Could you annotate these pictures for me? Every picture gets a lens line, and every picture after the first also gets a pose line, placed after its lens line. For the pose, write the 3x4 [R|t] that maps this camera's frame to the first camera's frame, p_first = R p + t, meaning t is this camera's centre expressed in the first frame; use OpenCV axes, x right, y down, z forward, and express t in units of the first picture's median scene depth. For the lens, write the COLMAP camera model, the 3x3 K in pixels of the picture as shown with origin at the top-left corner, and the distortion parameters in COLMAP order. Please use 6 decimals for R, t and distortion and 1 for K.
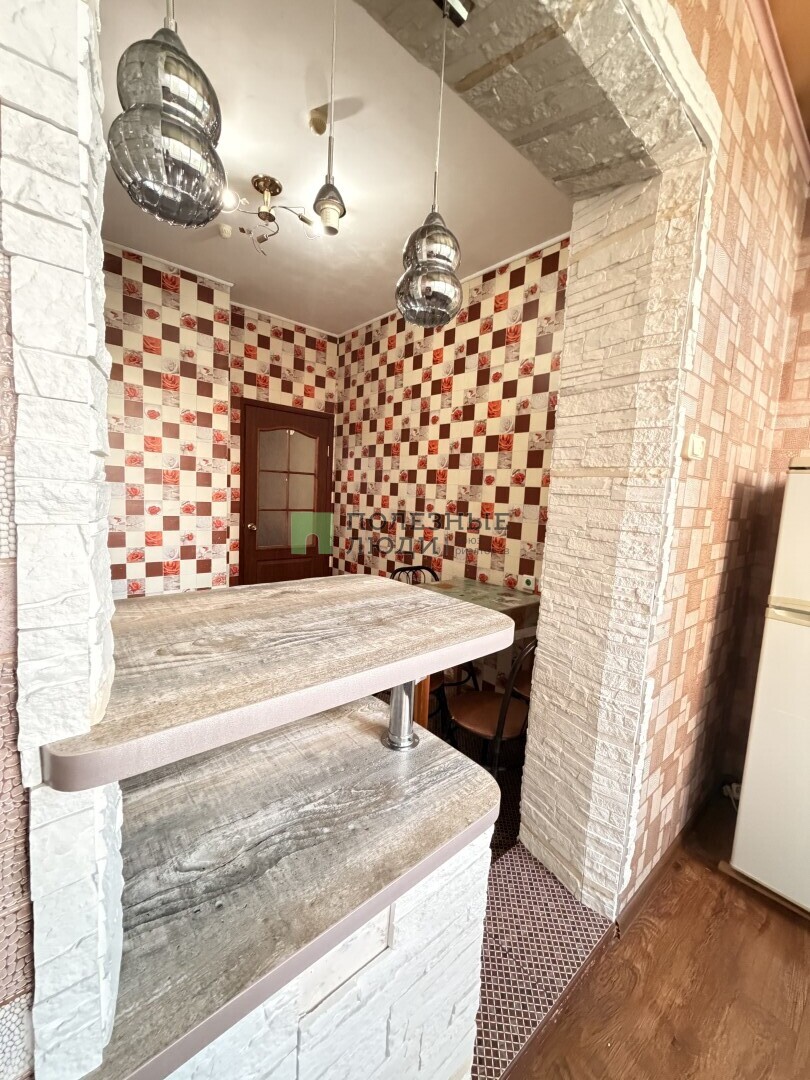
lens RADIAL K [[427.9, 0, 406.5], [0, 427.9, 538.7], [0, 0, 1]] dist [-0.000357, -0.000132]
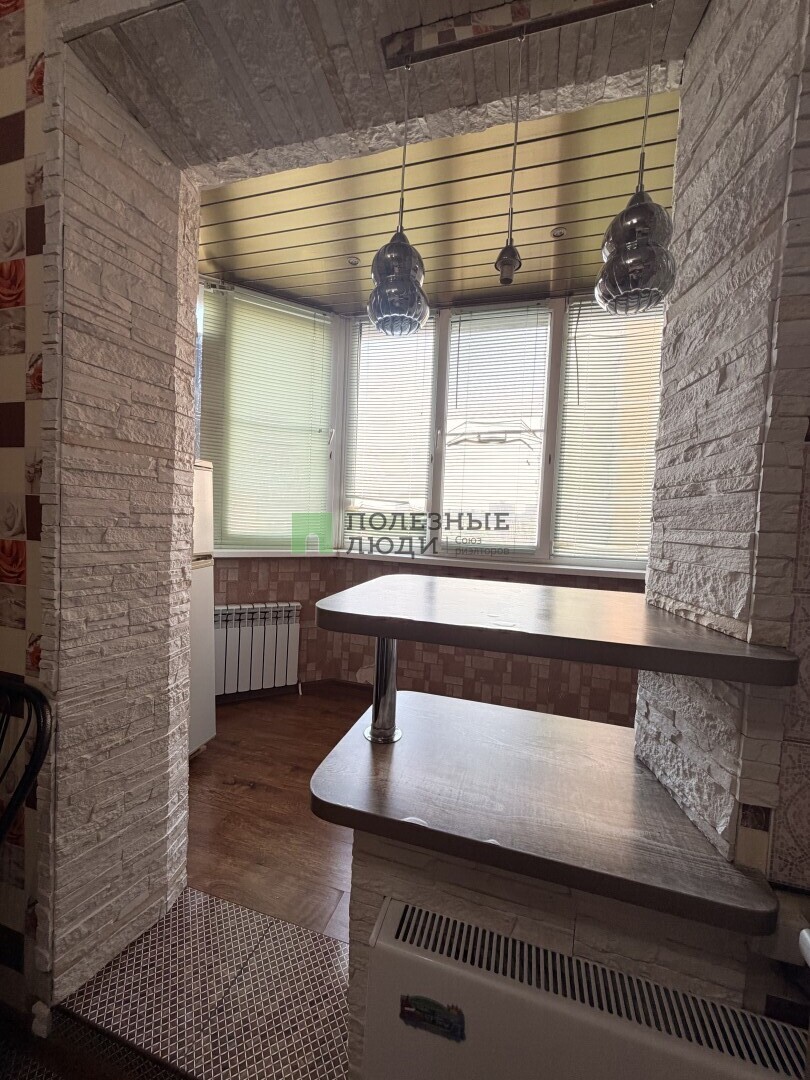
lens RADIAL K [[427.9, 0, 406.5], [0, 427.9, 538.7], [0, 0, 1]] dist [-0.000357, -0.000132]
pose [[-0.543344, -0.117911, 0.831189, -0.548110], [0.022205, 0.987723, 0.154632, -0.091170], [-0.839217, 0.102475, -0.534055, 0.955248]]
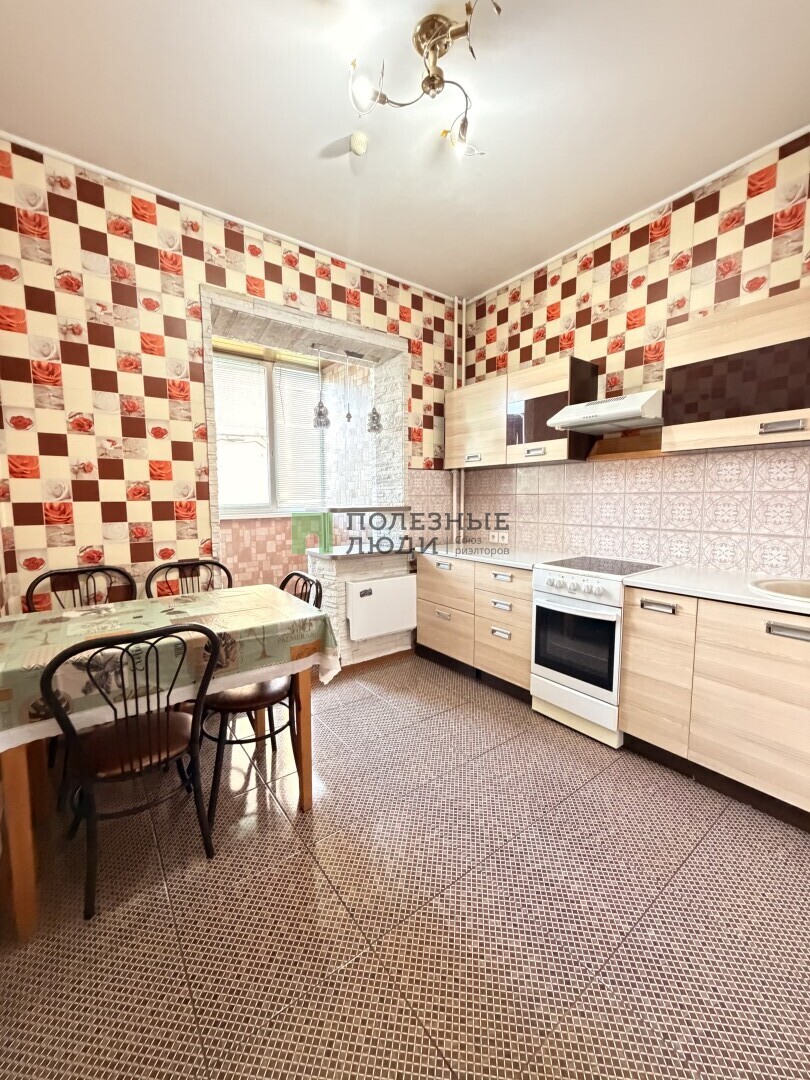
lens RADIAL K [[427.9, 0, 406.5], [0, 427.9, 538.7], [0, 0, 1]] dist [-0.000357, -0.000132]
pose [[-0.997196, -0.052533, 0.053297, -0.539298], [-0.040015, 0.976131, 0.213463, -0.309351], [-0.063239, 0.210732, -0.975496, 3.609853]]
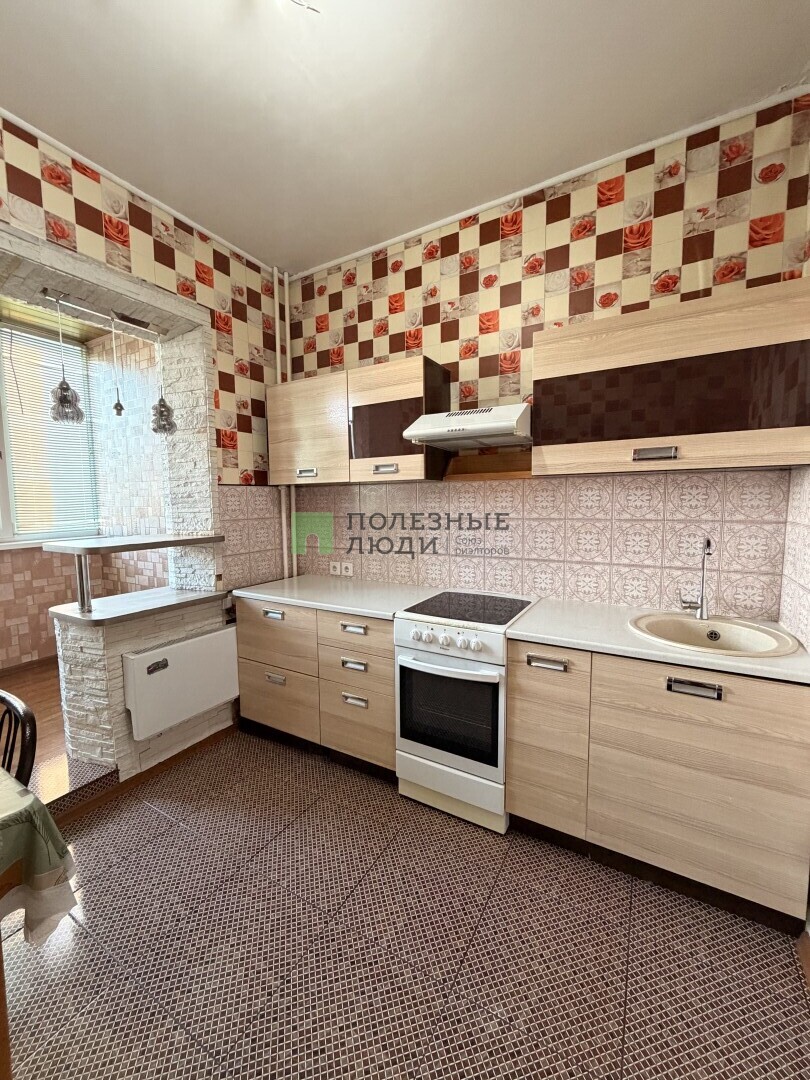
lens RADIAL K [[427.9, 0, 406.5], [0, 427.9, 538.7], [0, 0, 1]] dist [-0.000357, -0.000132]
pose [[-0.941185, -0.012963, -0.337643, -0.540015], [-0.076840, 0.981294, 0.176517, -0.344911], [0.329039, 0.192080, -0.924575, 2.923470]]
